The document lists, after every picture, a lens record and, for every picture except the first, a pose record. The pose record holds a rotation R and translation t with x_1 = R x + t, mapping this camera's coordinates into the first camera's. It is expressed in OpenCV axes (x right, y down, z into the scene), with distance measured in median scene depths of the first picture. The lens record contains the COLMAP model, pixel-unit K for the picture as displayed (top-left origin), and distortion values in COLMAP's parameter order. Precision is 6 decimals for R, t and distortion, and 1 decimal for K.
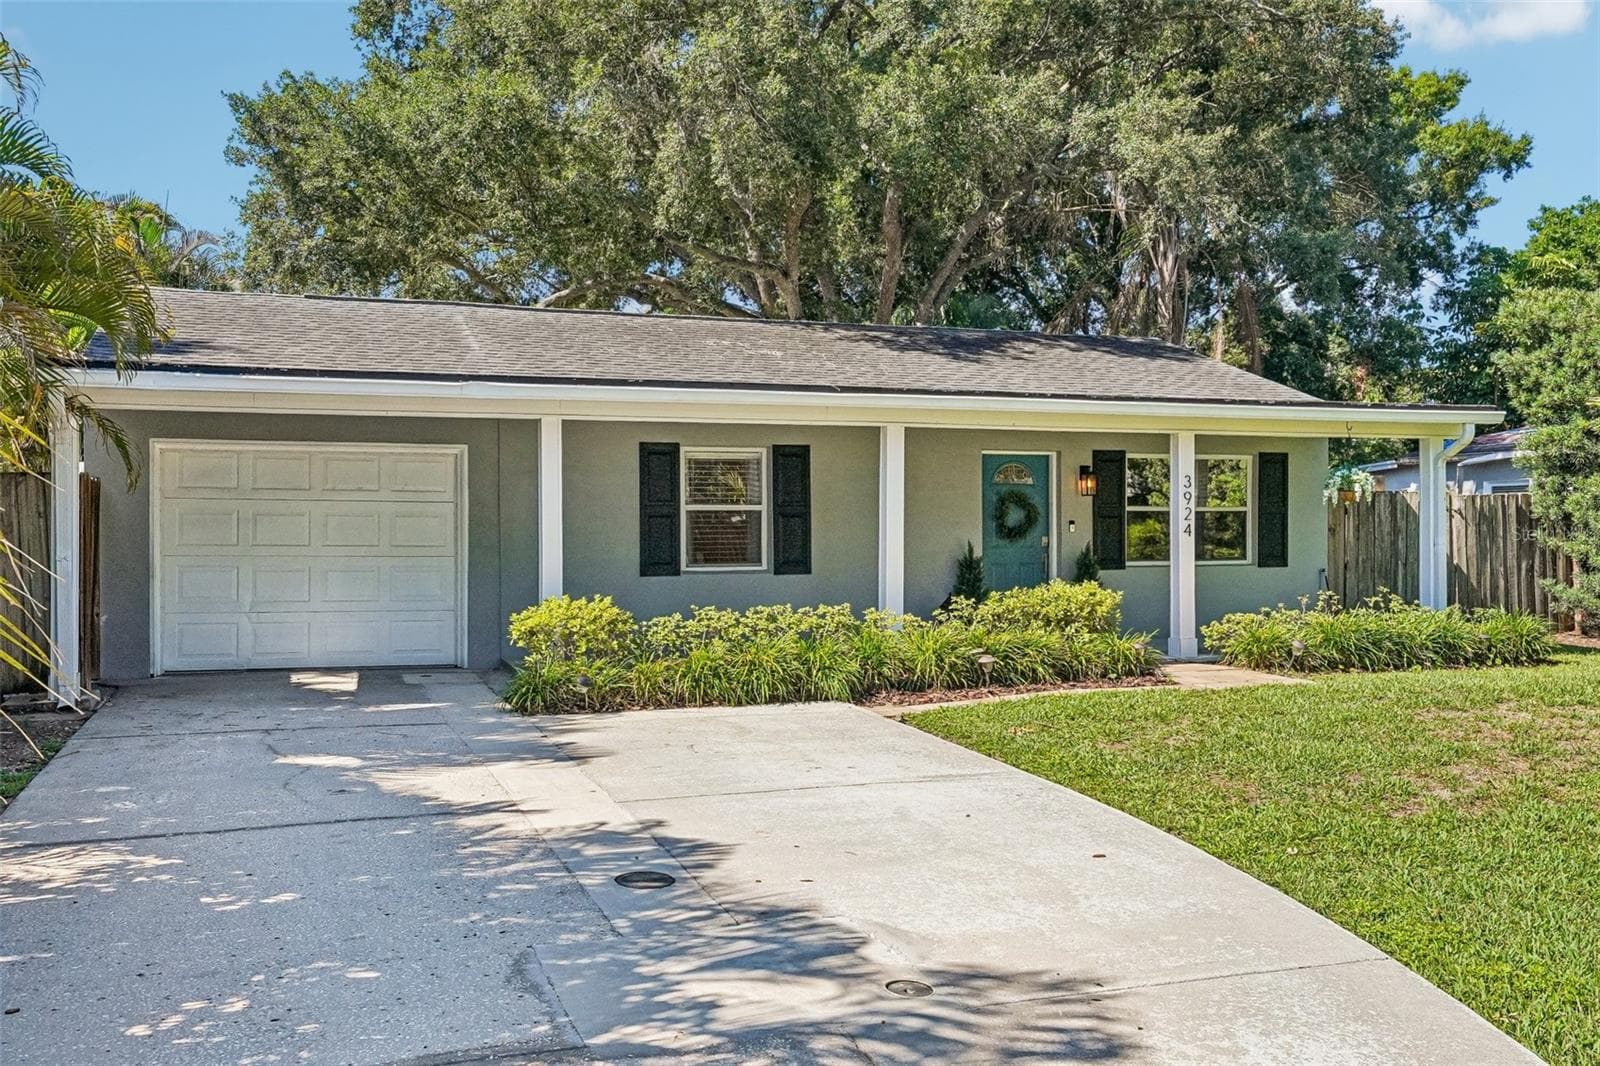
lens RADIAL K [[1421.3, 0, 801.6], [0, 1421.3, 528.4], [0, 0, 1]] dist [0.016788, 0.003586]
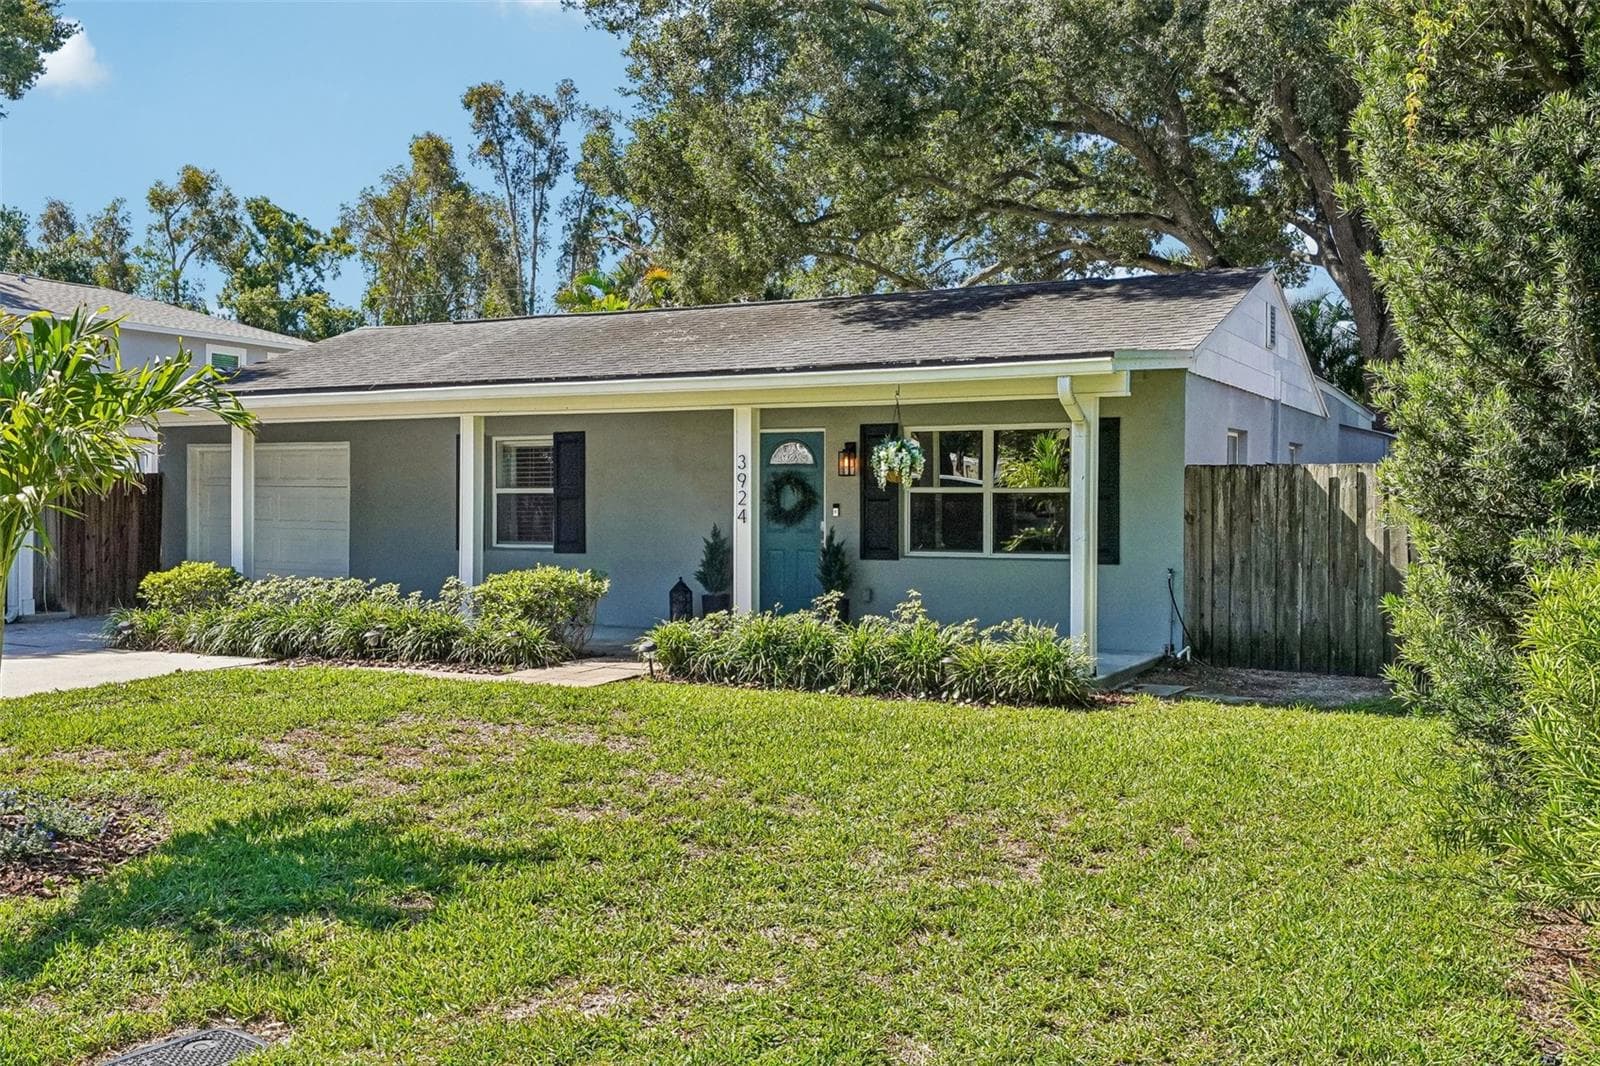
lens RADIAL K [[1471.7, 0, 823.4], [0, 1471.7, 513.7], [0, 0, 1]] dist [0.009508, 0.007186]
pose [[0.684941, 0.010739, -0.728519, 0.938849], [-0.003612, 0.999929, 0.011343, -0.010644], [0.728589, -0.005137, 0.684932, 0.386583]]
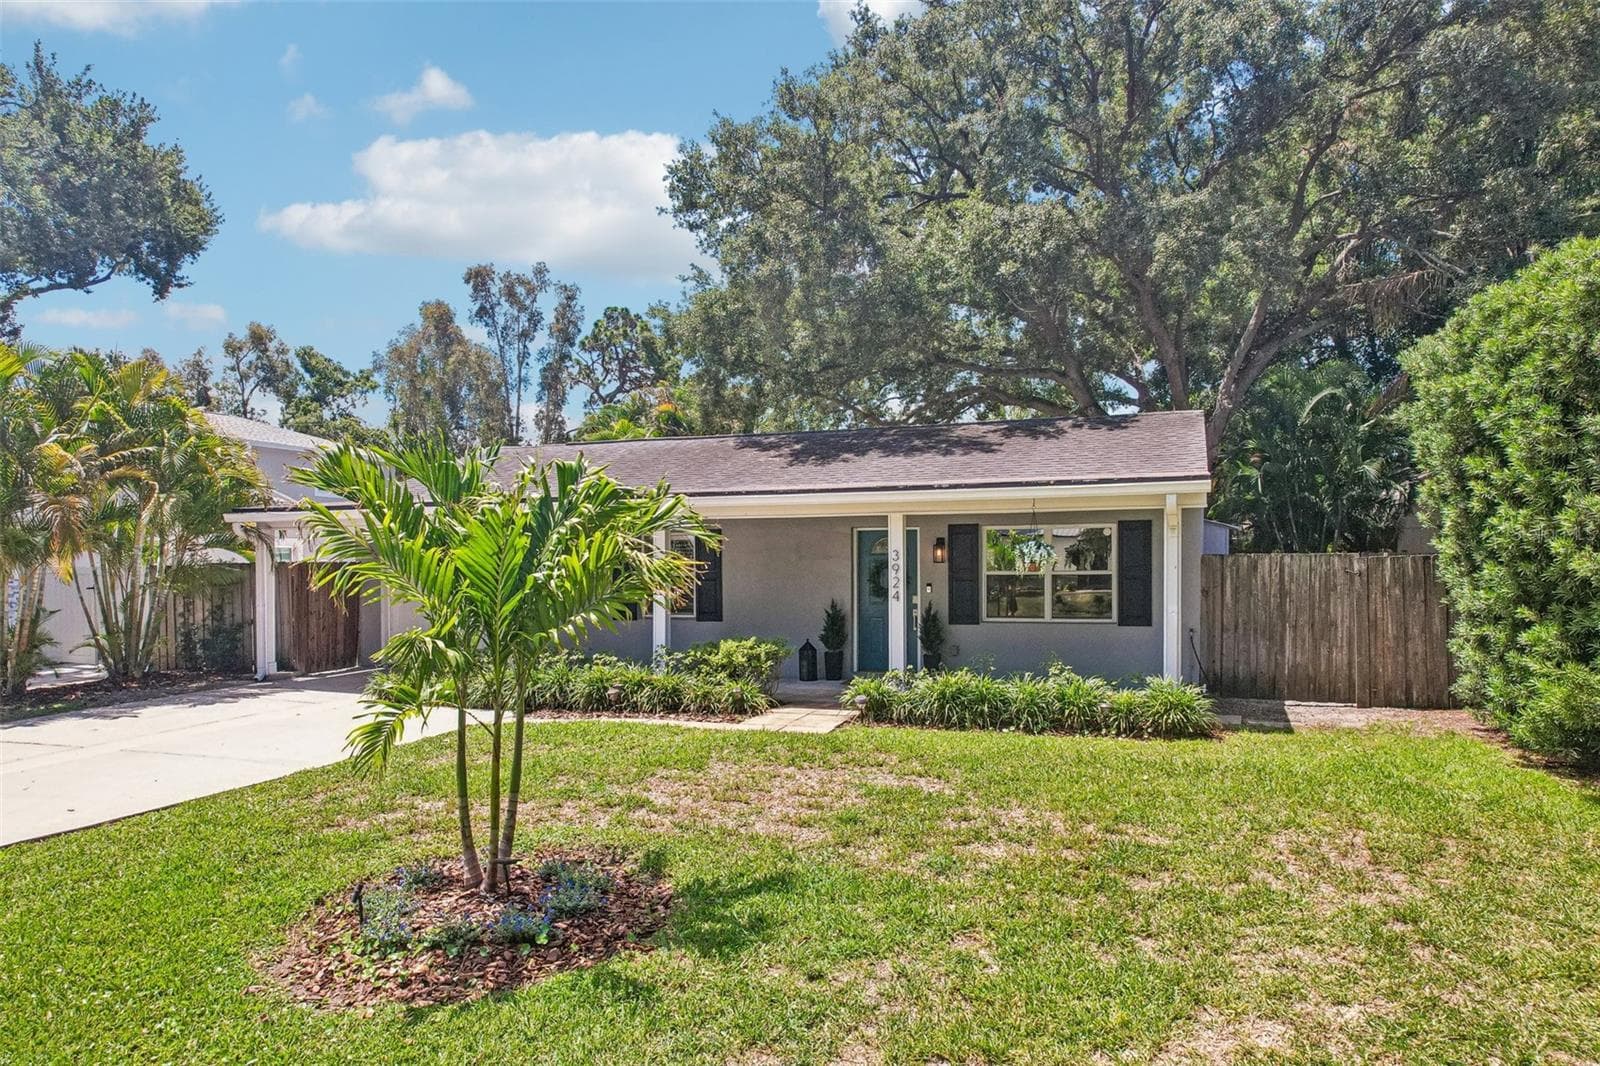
lens RADIAL K [[1030.4, 0, 817.5], [0, 1030.4, 590.4], [0, 0, 1]] dist [-0.065243, 0.058799]
pose [[0.773258, 0.013955, -0.633938, 0.733401], [0.006663, 0.999524, 0.030130, -0.028740], [0.634056, -0.027522, 0.772797, 0.281331]]
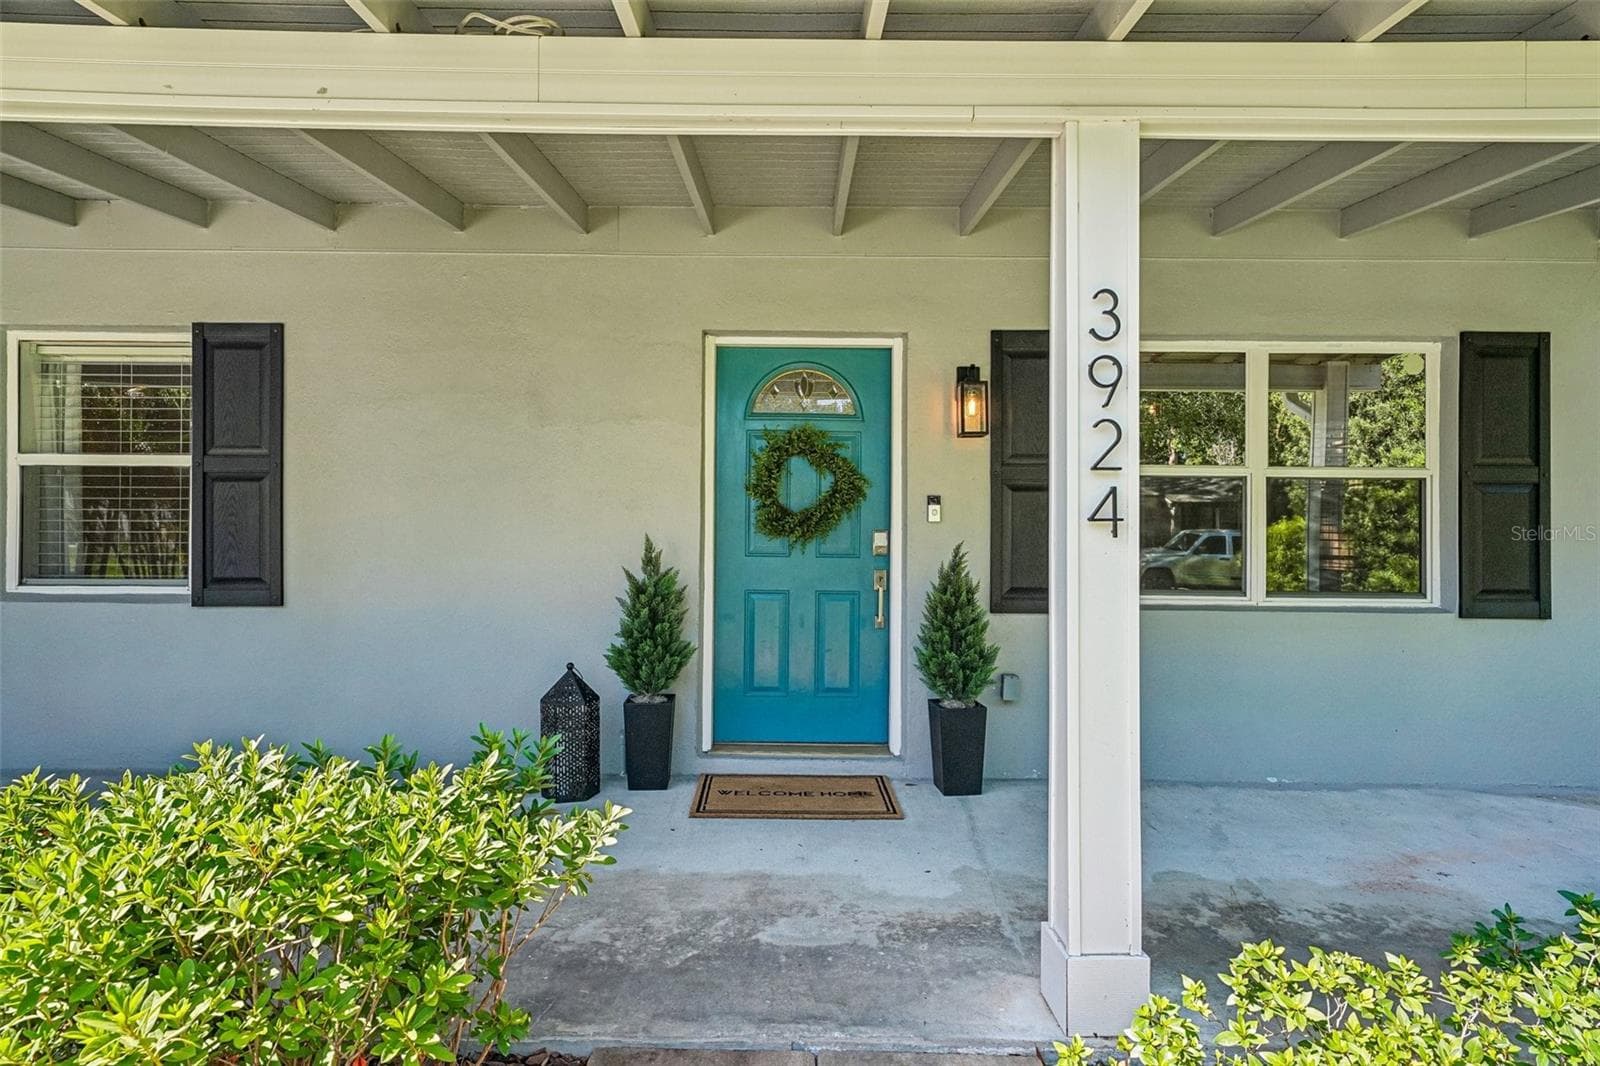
lens RADIAL K [[1026.5, 0, 800.0], [0, 1026.5, 533.0], [0, 0, 1]] dist [-0.060125, 0.054146]
pose [[0.948161, 0.010278, -0.317624, 0.271212], [-0.010167, 0.999946, 0.002009, 0.005881], [0.317628, 0.001324, 0.948215, 0.757511]]
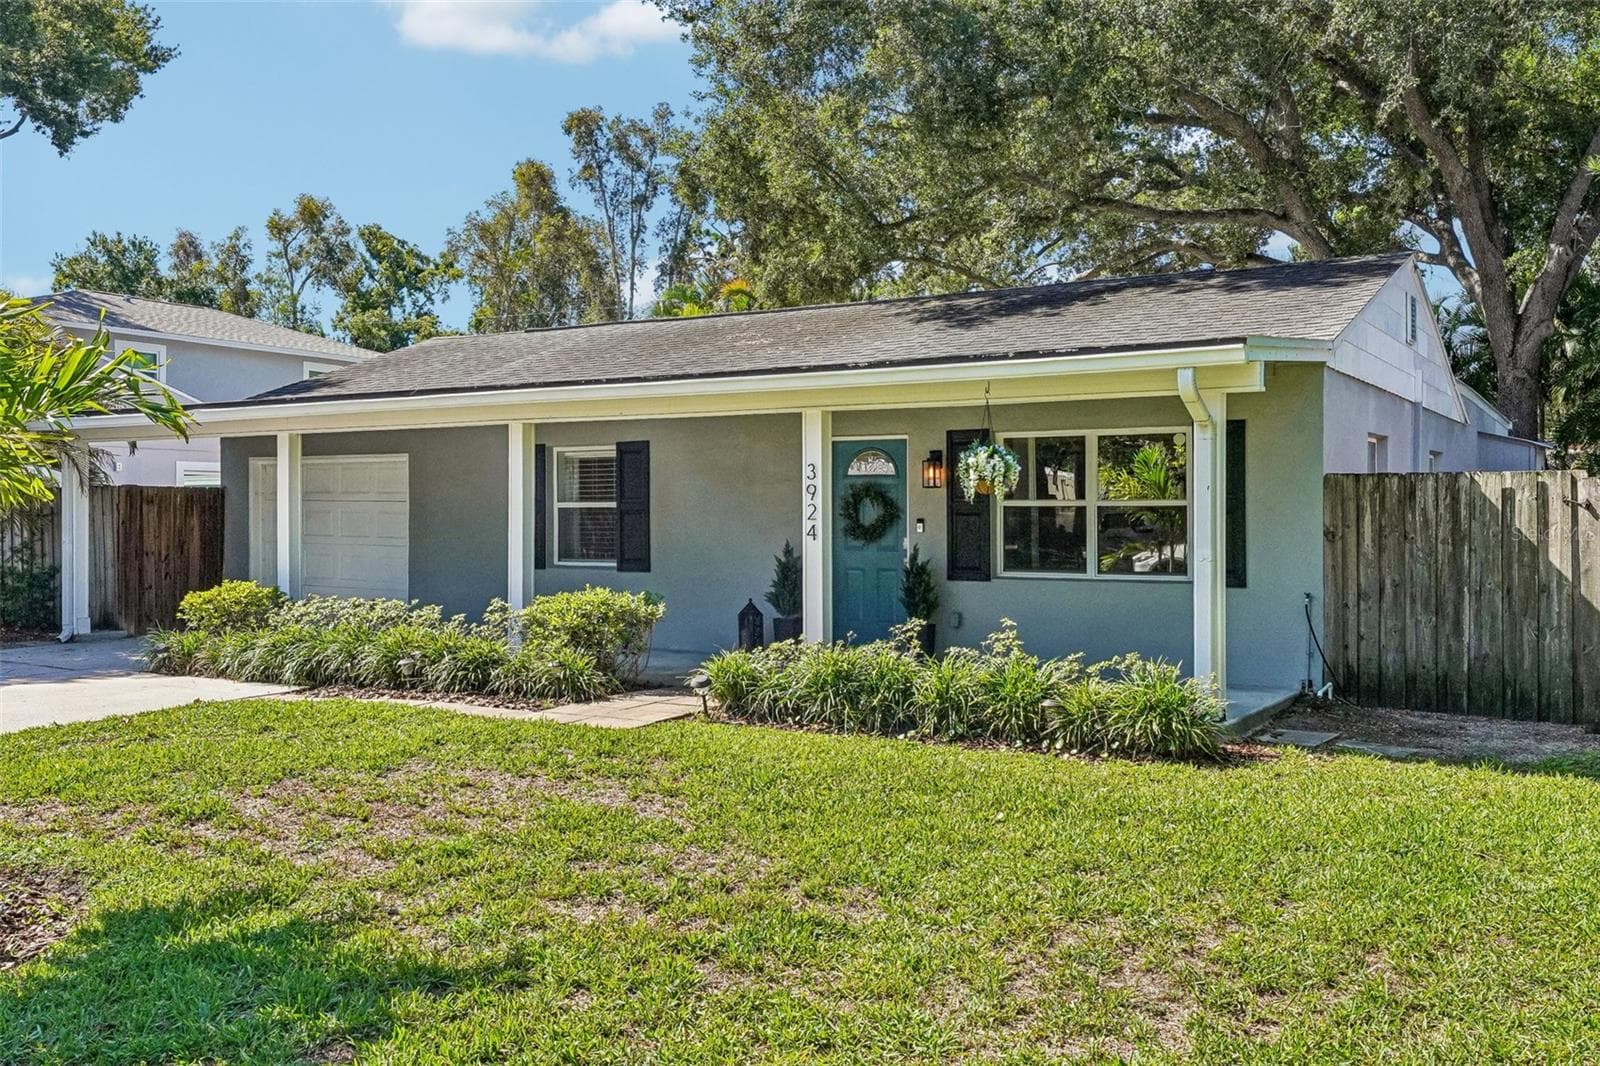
lens RADIAL K [[1421.3, 0, 801.6], [0, 1421.3, 528.4], [0, 0, 1]] dist [0.016788, 0.003586]
pose [[0.623002, 0.010496, -0.782150, 0.849962], [-0.002846, 0.999934, 0.011152, -0.009307], [0.782215, -0.004722, 0.622991, 0.480332]]
